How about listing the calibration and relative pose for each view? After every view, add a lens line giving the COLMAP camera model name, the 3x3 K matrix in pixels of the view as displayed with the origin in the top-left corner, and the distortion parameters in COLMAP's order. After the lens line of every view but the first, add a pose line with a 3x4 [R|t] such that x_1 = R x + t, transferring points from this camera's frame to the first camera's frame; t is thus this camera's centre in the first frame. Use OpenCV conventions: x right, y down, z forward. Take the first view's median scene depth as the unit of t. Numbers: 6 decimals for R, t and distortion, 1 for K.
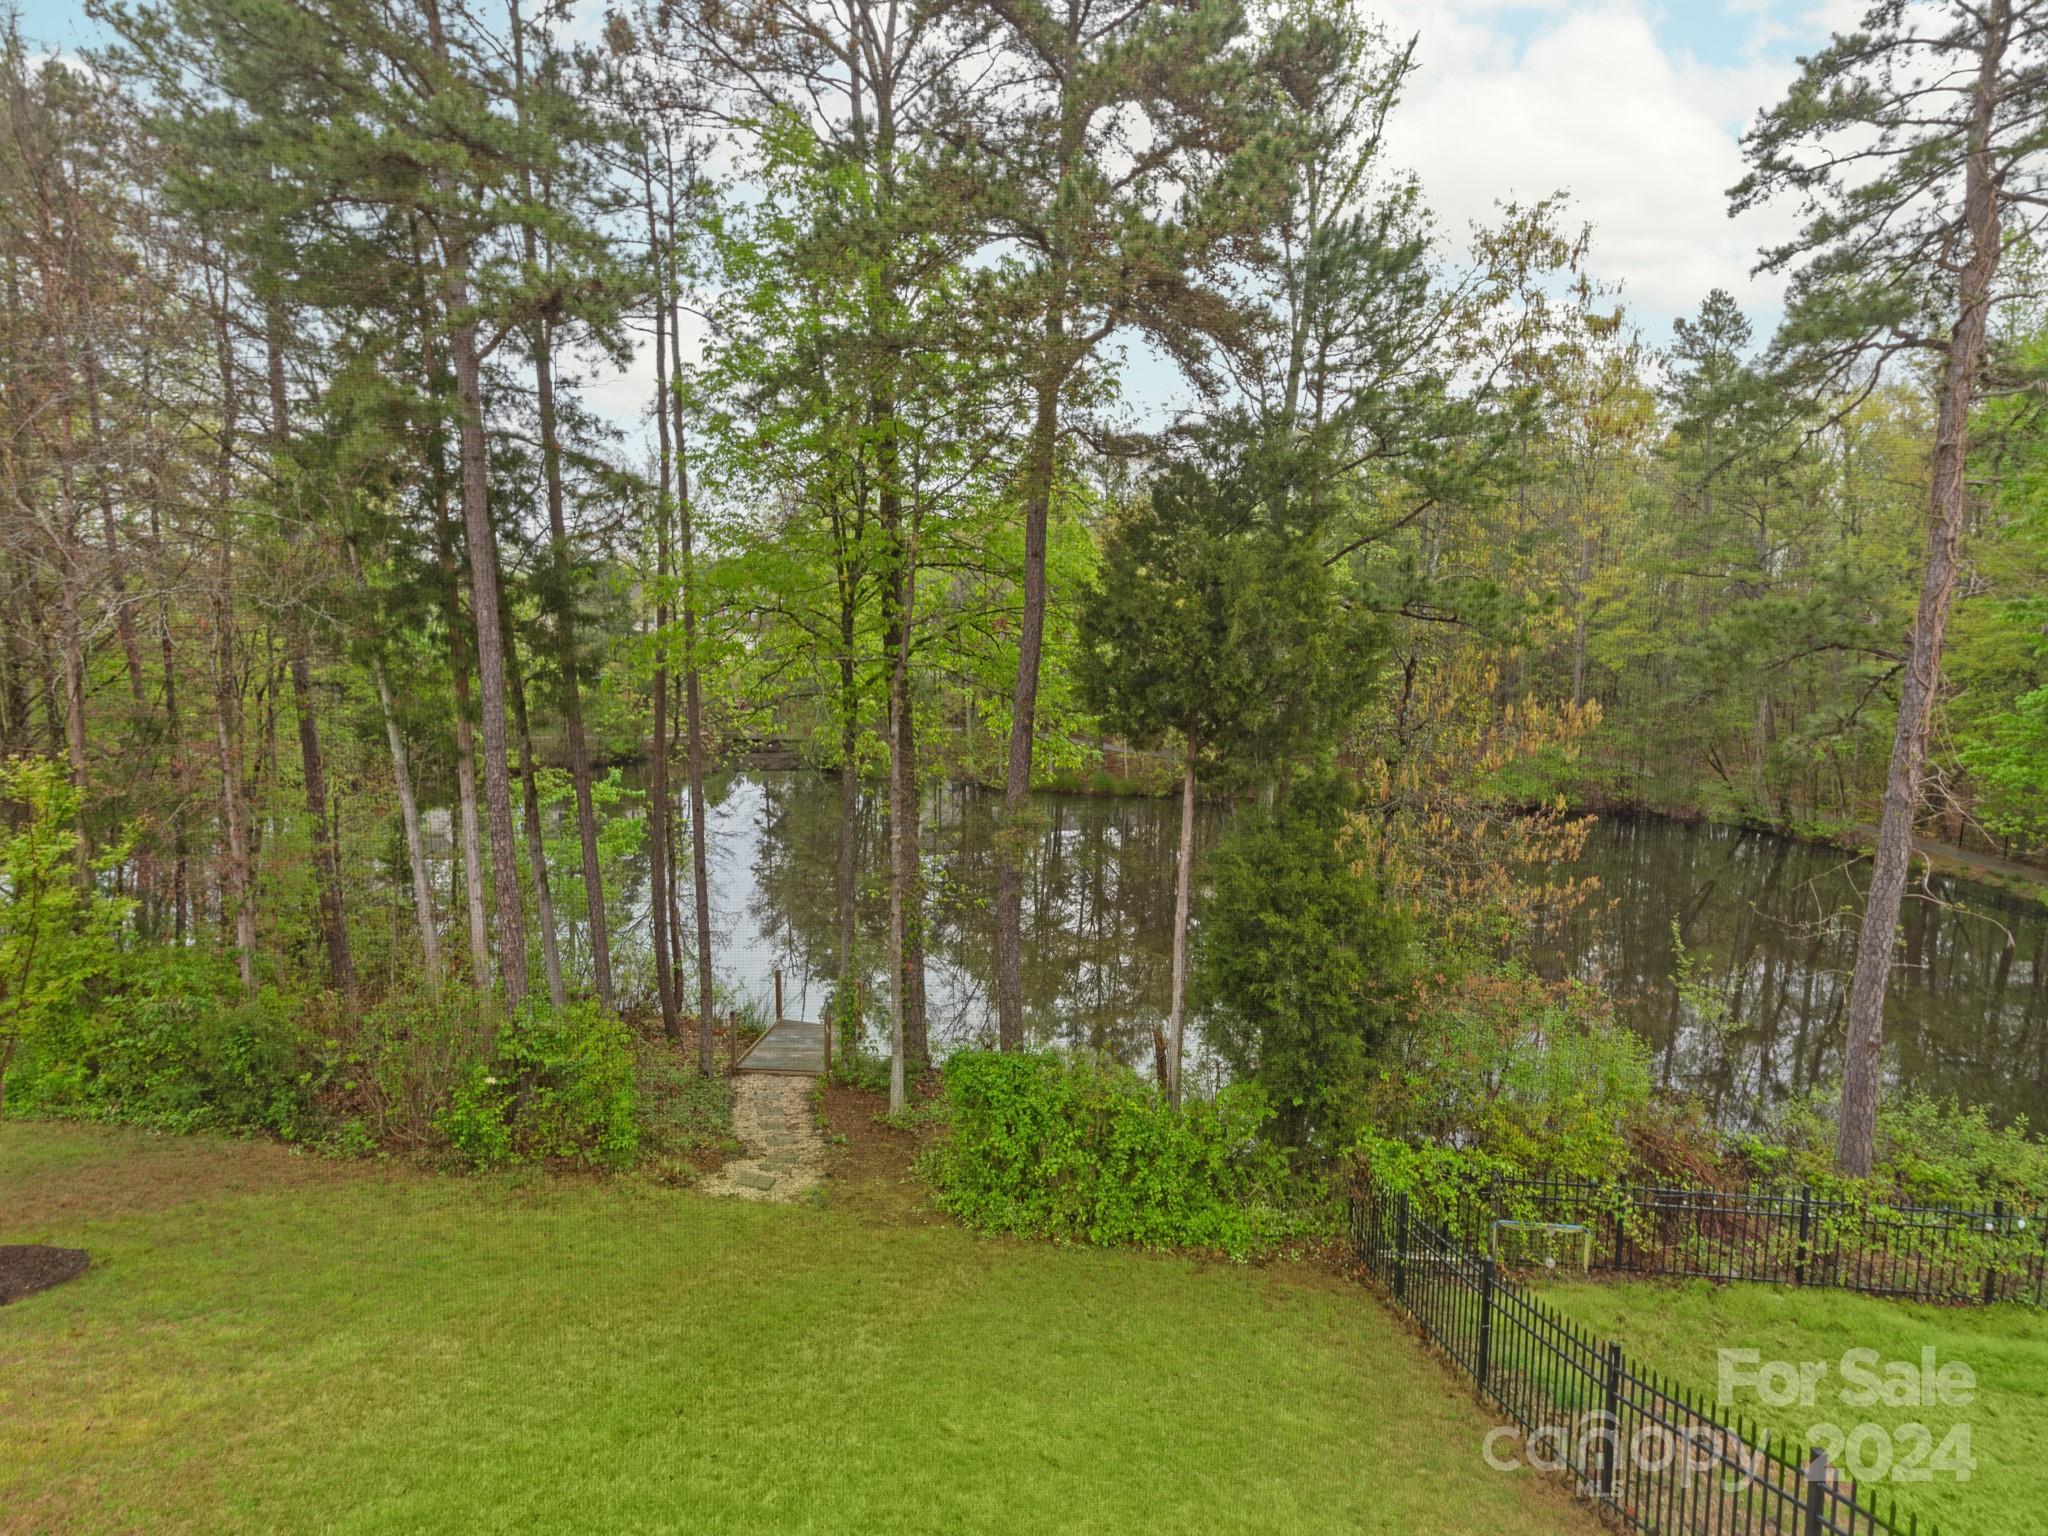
lens RADIAL K [[1038.6, 0, 1169.2], [0, 1038.6, 762.6], [0, 0, 1]] dist [0.001375, 0.000001]
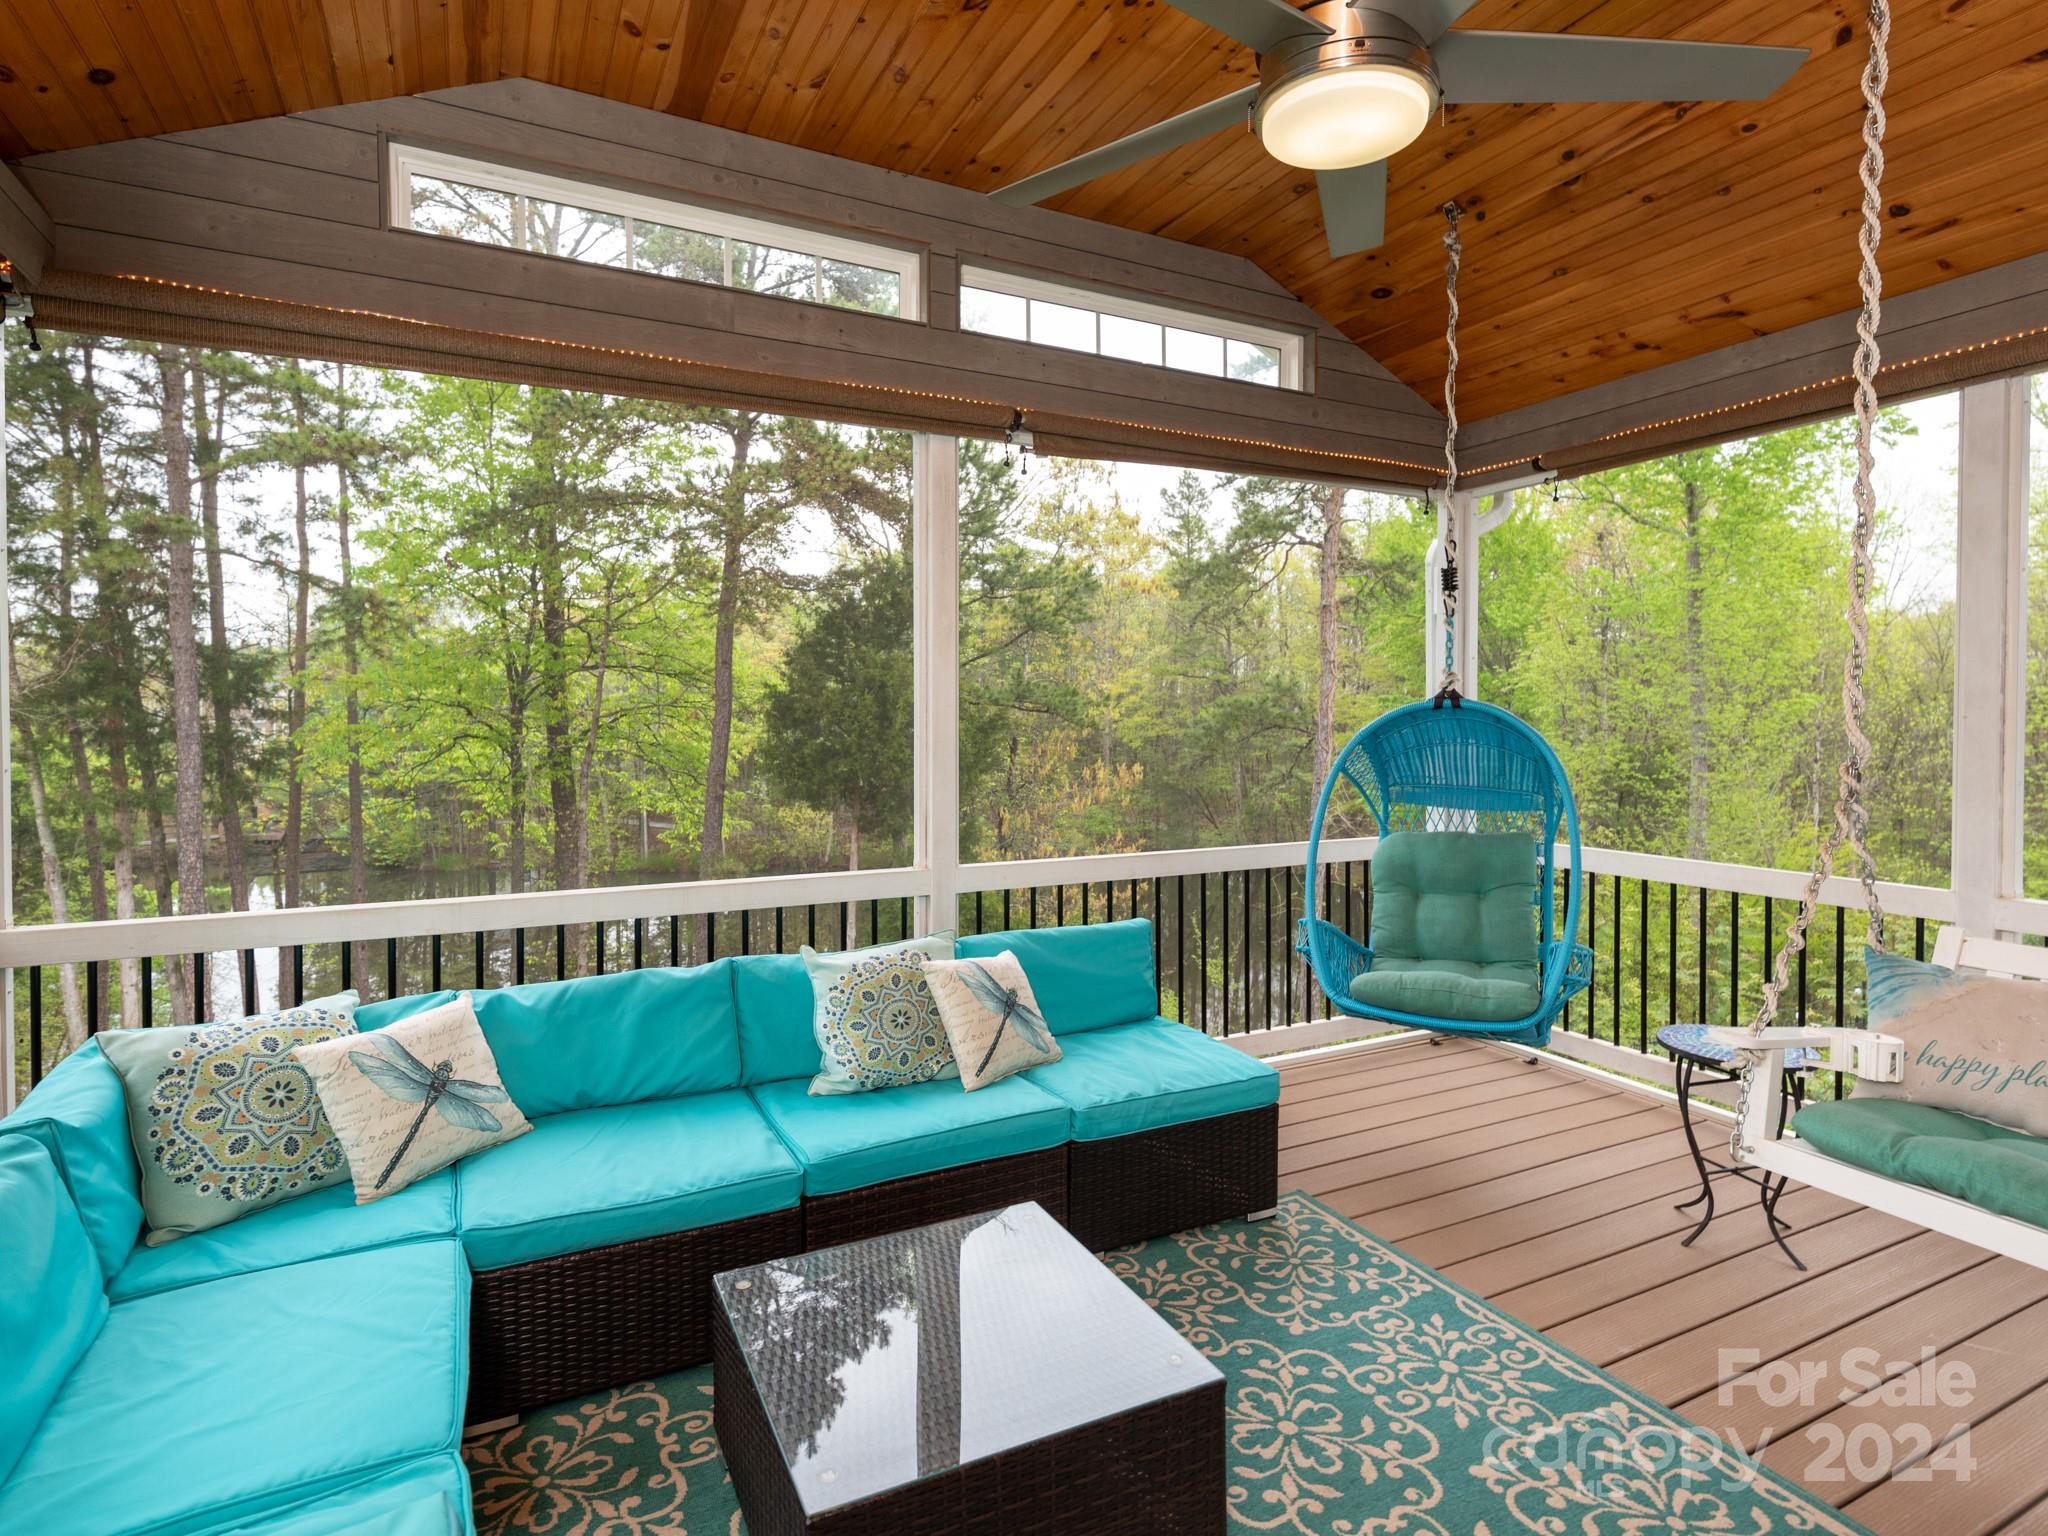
lens RADIAL K [[1010.0, 0, 1026.0], [0, 1010.0, 740.5], [0, 0, 1]] dist [0.008073, -0.006715]
pose [[0.951506, -0.014340, 0.307295, -0.168434], [0.046966, 0.993974, -0.099043, 0.038187], [-0.304023, 0.108673, 0.946446, -0.293849]]
